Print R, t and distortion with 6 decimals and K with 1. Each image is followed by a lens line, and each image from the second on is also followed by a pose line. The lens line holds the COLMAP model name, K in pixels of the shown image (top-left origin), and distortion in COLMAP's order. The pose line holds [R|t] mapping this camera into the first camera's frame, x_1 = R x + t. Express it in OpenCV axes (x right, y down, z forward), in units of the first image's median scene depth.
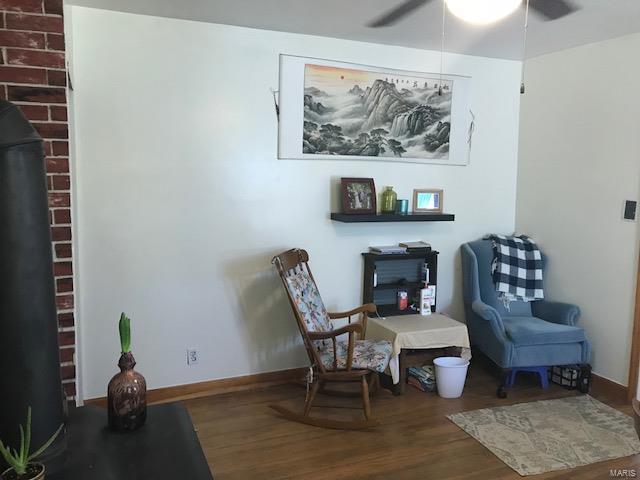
lens RADIAL K [[528.3, 0, 317.1], [0, 528.3, 238.6], [0, 0, 1]] dist [0.038803, -0.043142]
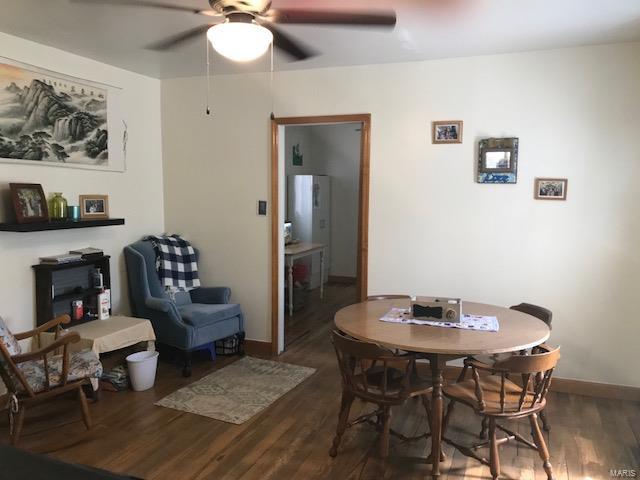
lens RADIAL K [[528.3, 0, 316.4], [0, 528.3, 236.3], [0, 0, 1]] dist [0.038803, -0.043142]
pose [[0.697689, -0.073878, 0.712581, -0.232964], [0.084766, 0.996194, 0.020287, 0.000586], [-0.711368, 0.046248, 0.701296, -0.006666]]
